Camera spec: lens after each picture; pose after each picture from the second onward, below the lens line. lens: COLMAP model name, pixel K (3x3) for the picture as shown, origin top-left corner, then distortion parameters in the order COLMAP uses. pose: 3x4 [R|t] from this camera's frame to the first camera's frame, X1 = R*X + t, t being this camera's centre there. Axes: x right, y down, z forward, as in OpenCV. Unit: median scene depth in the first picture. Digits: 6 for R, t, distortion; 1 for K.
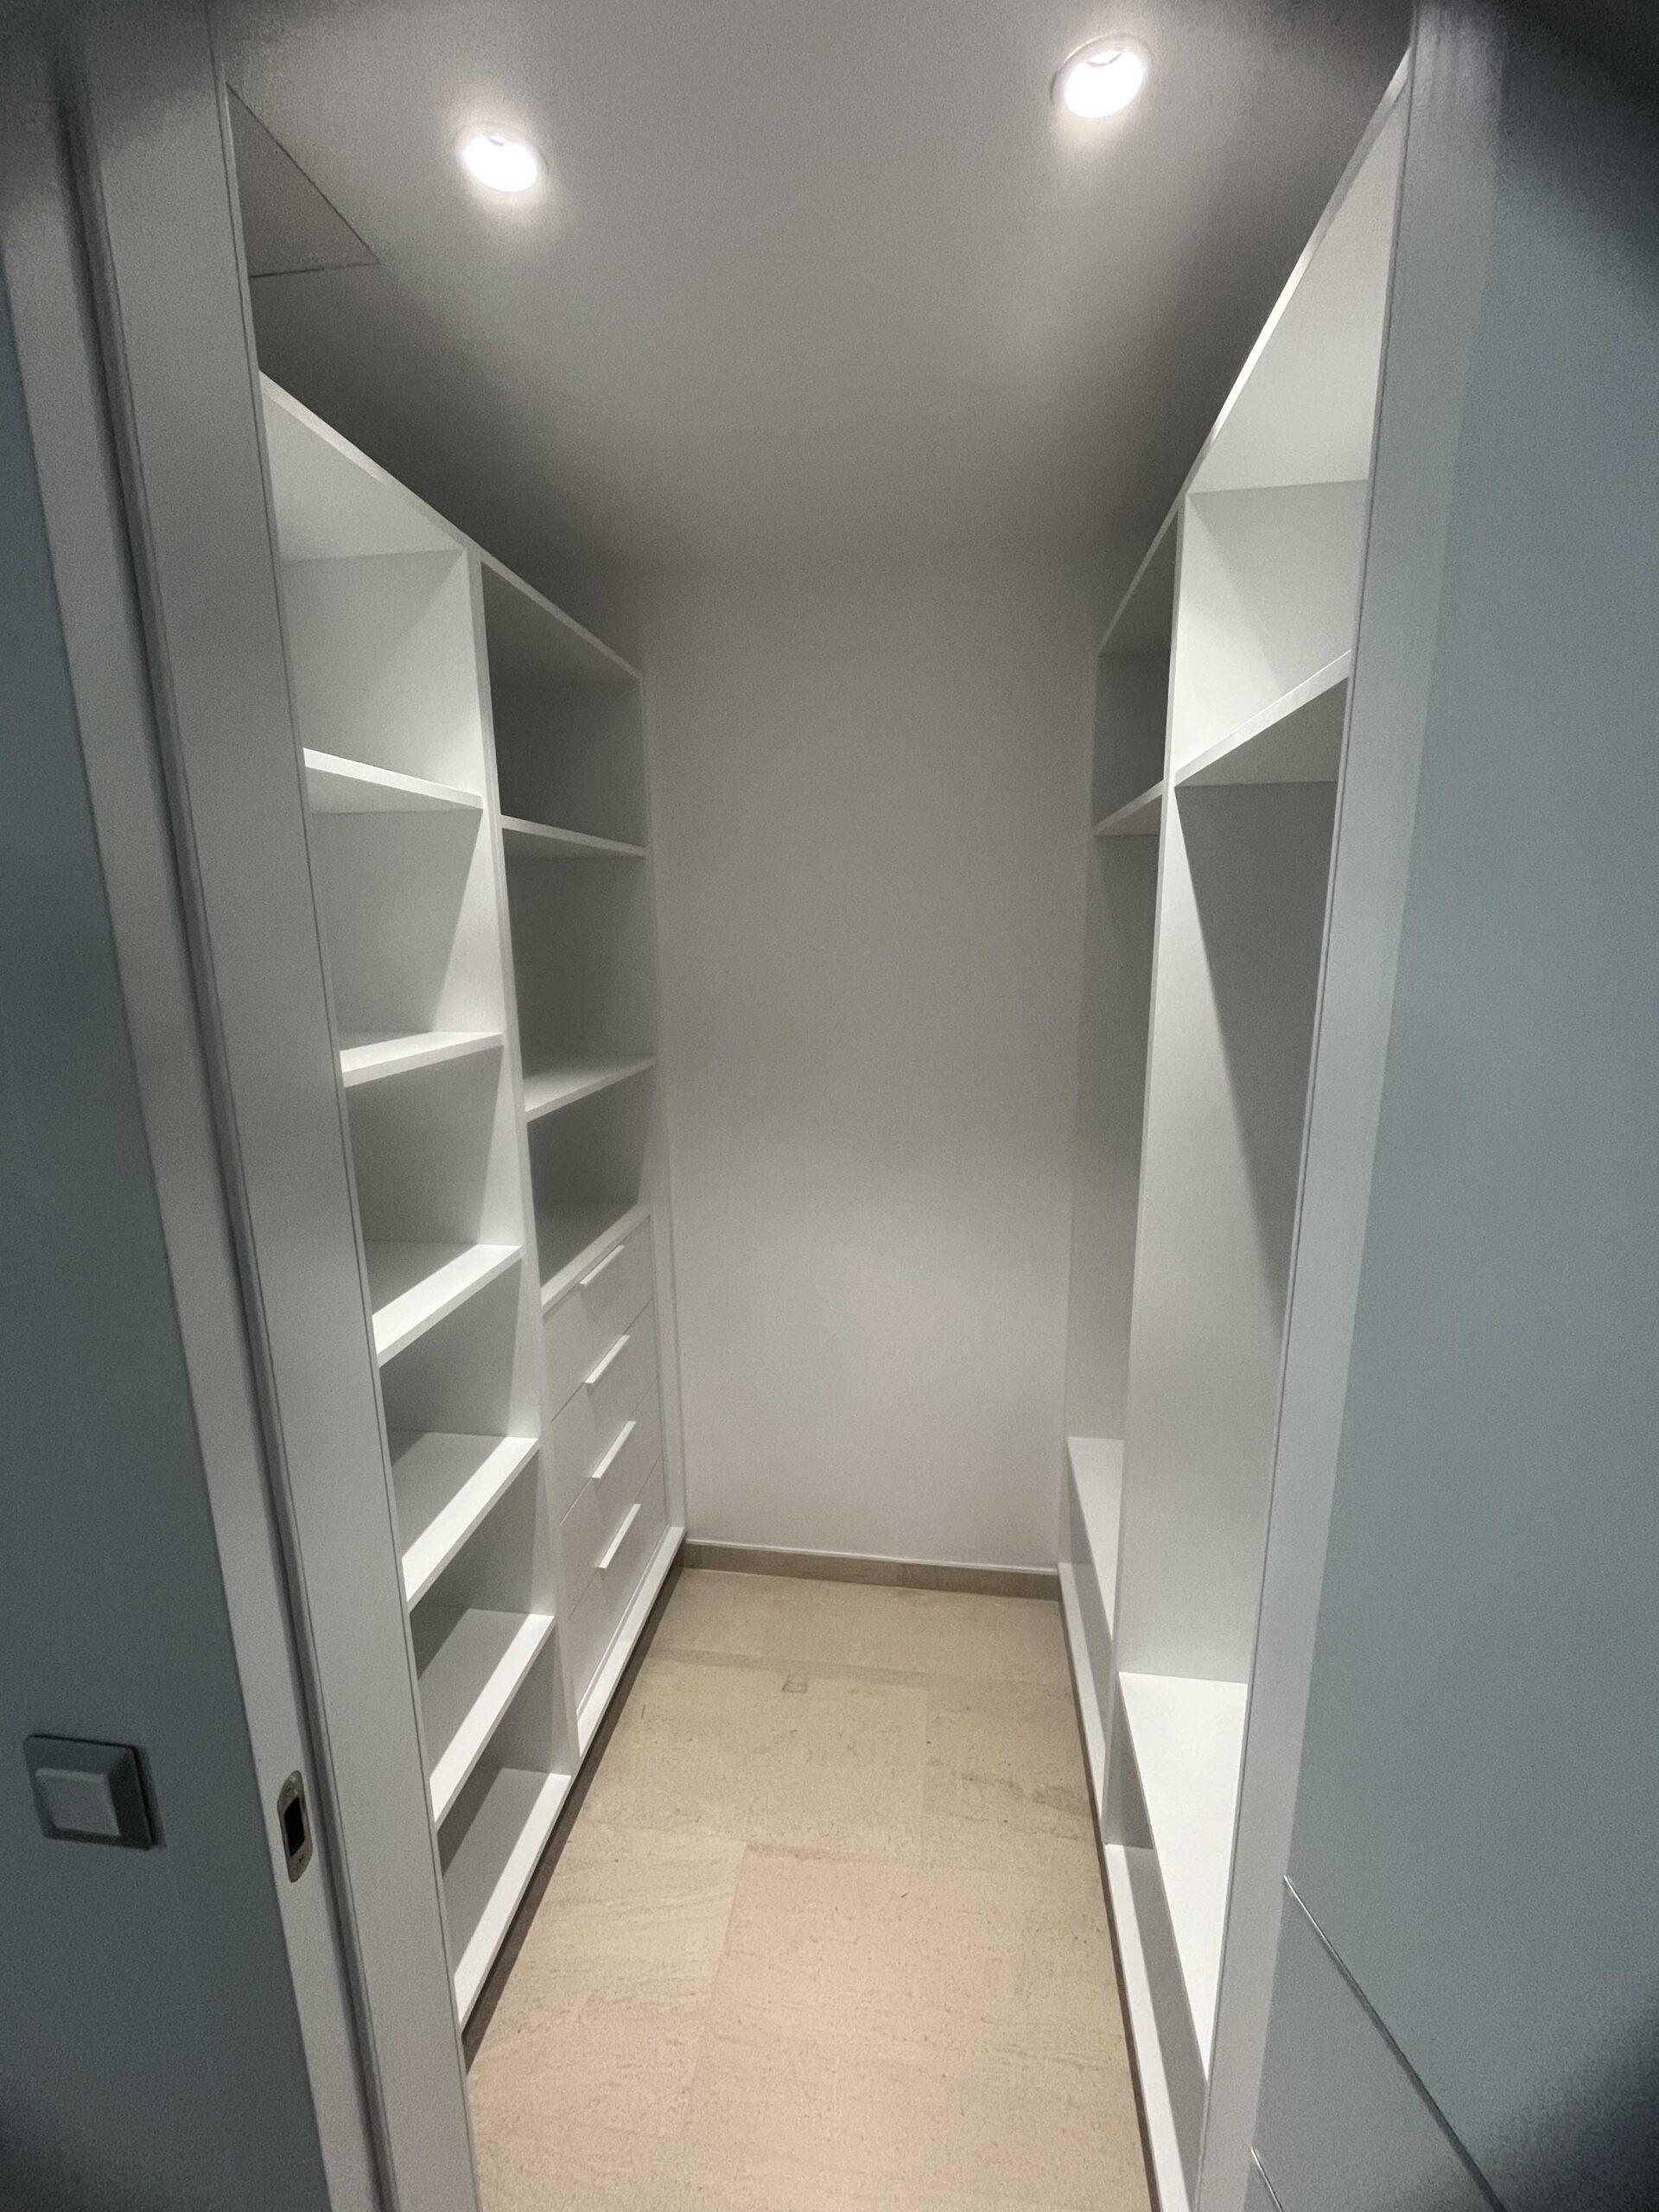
lens RADIAL K [[889.3, 0, 838.4], [0, 889.3, 1103.9], [0, 0, 1]] dist [-0.000962, -0.000394]
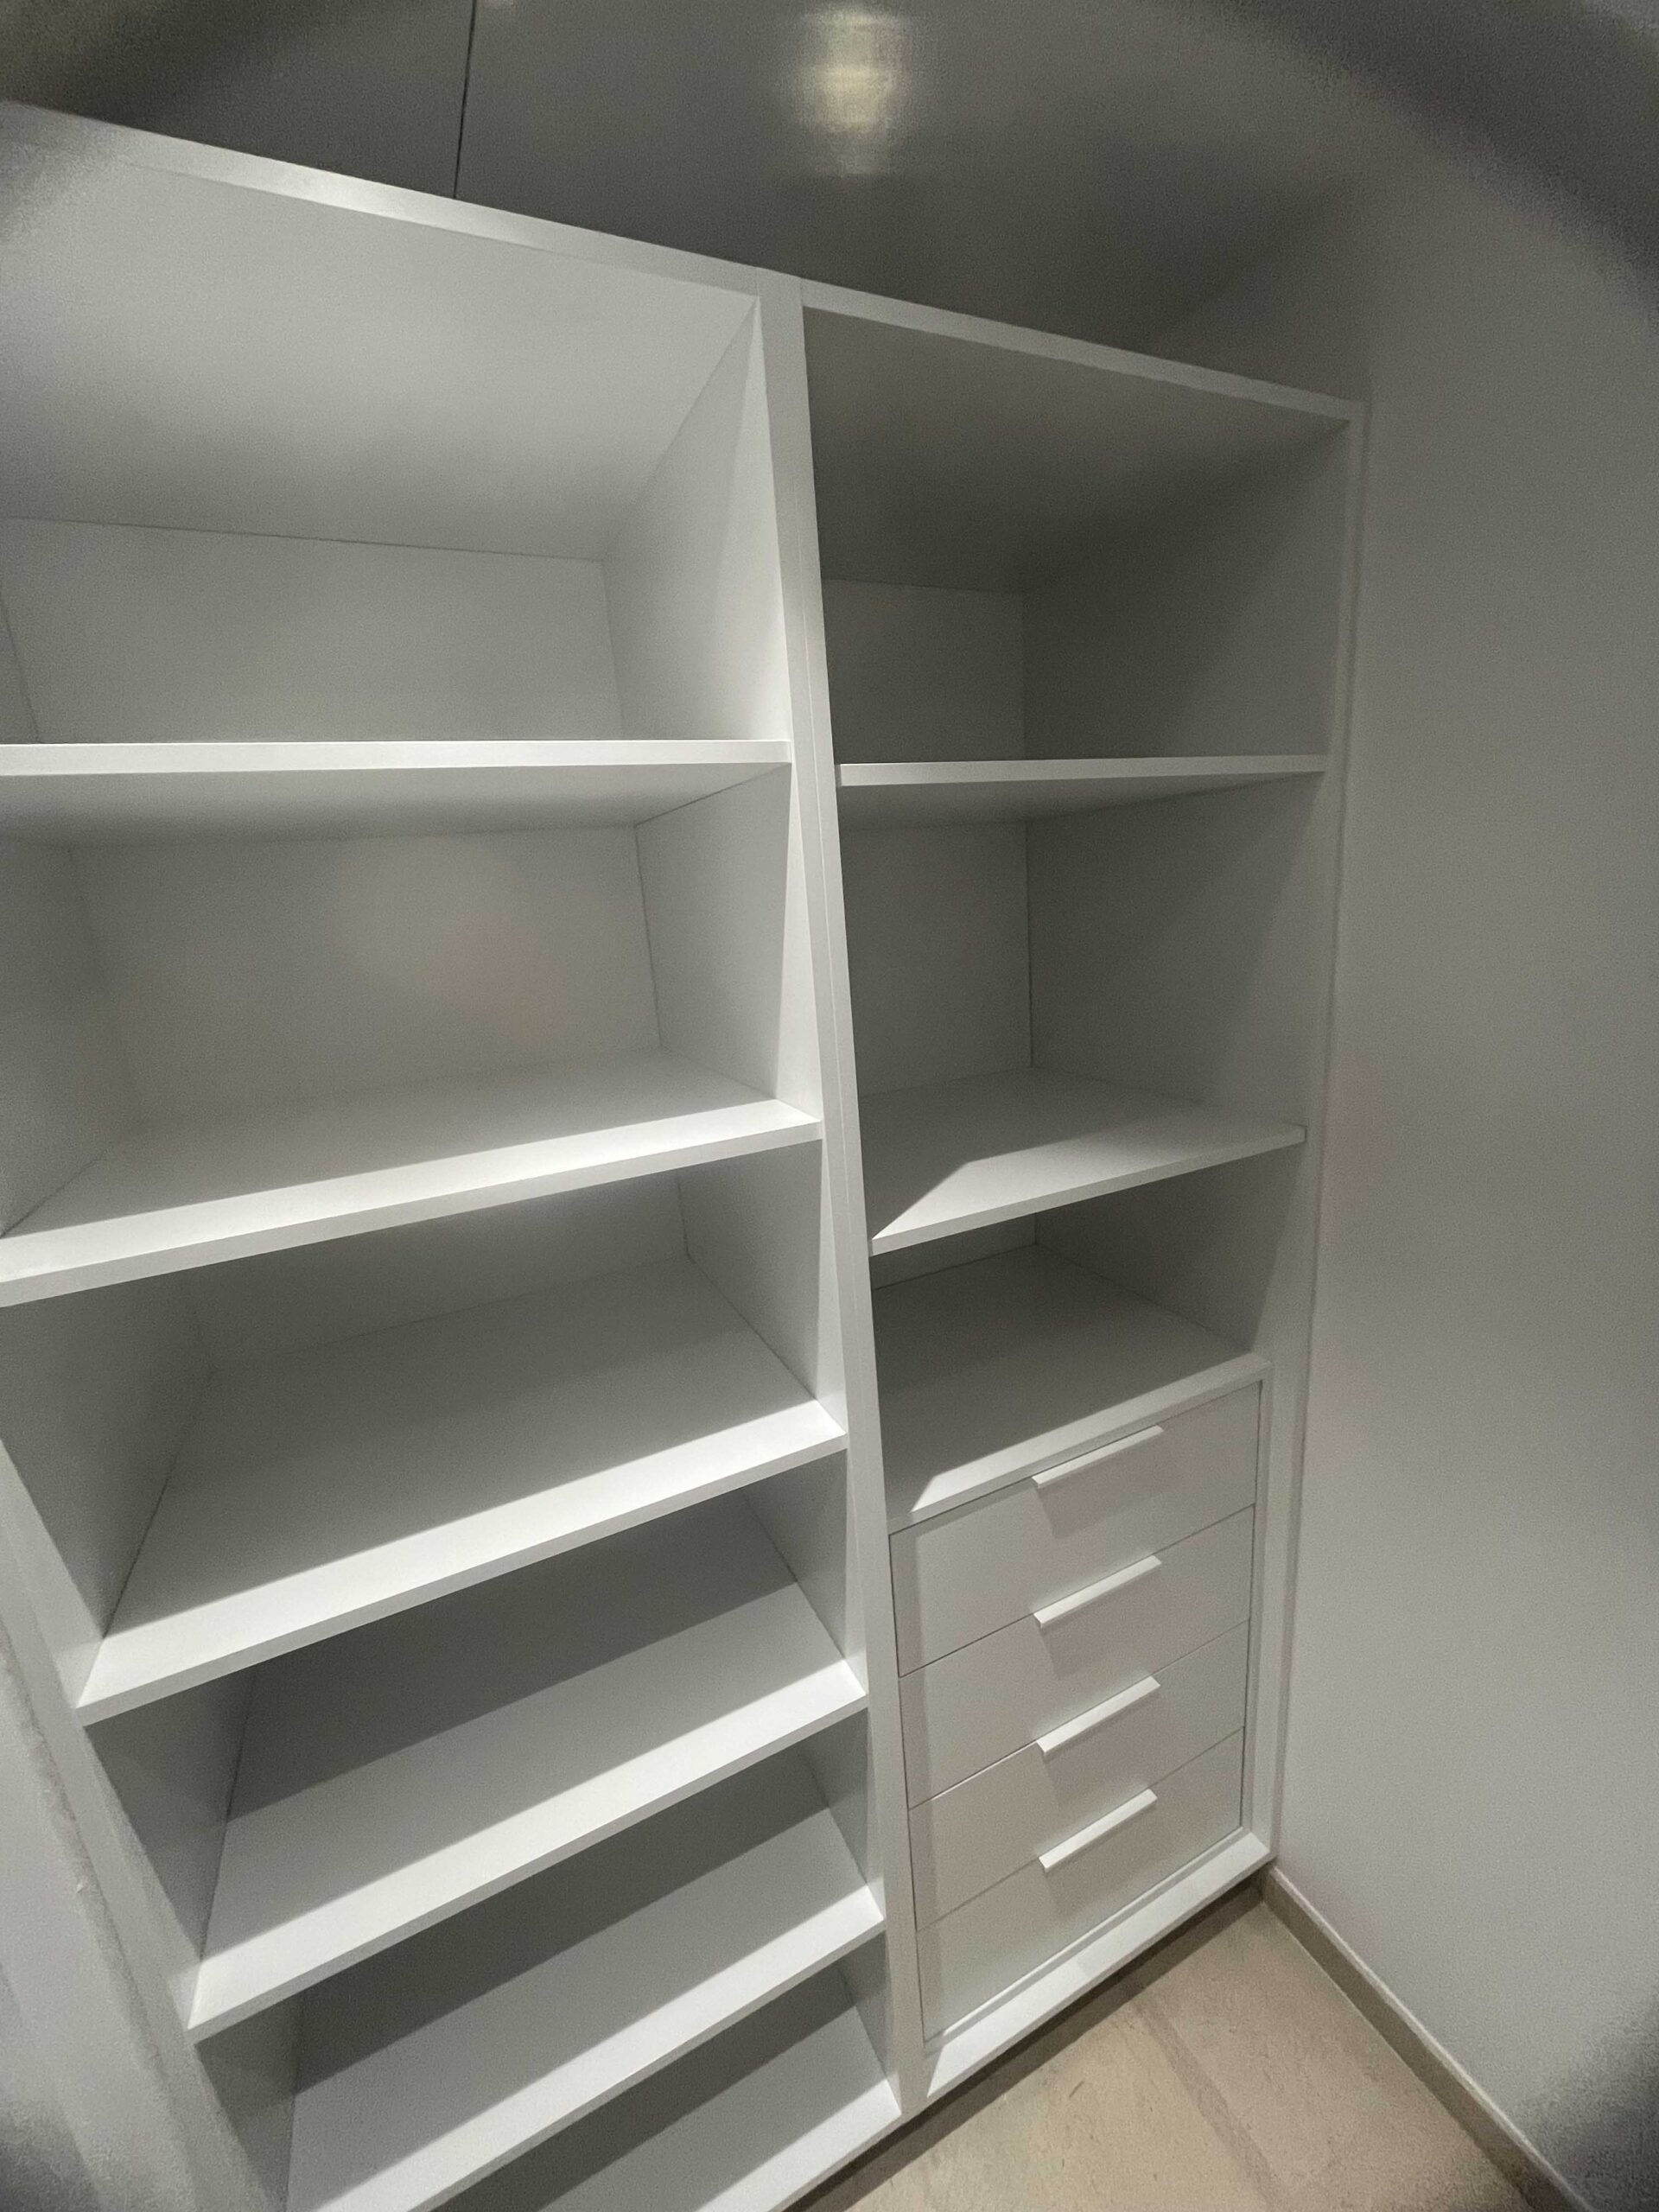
lens RADIAL K [[889.3, 0, 830.4], [0, 889.3, 1122.8], [0, 0, 1]] dist [-0.000962, -0.000394]
pose [[0.551050, 0.171011, -0.816762, 0.116137], [-0.093609, 0.985266, 0.143136, -0.135492], [0.829205, -0.002419, 0.558939, 0.518954]]
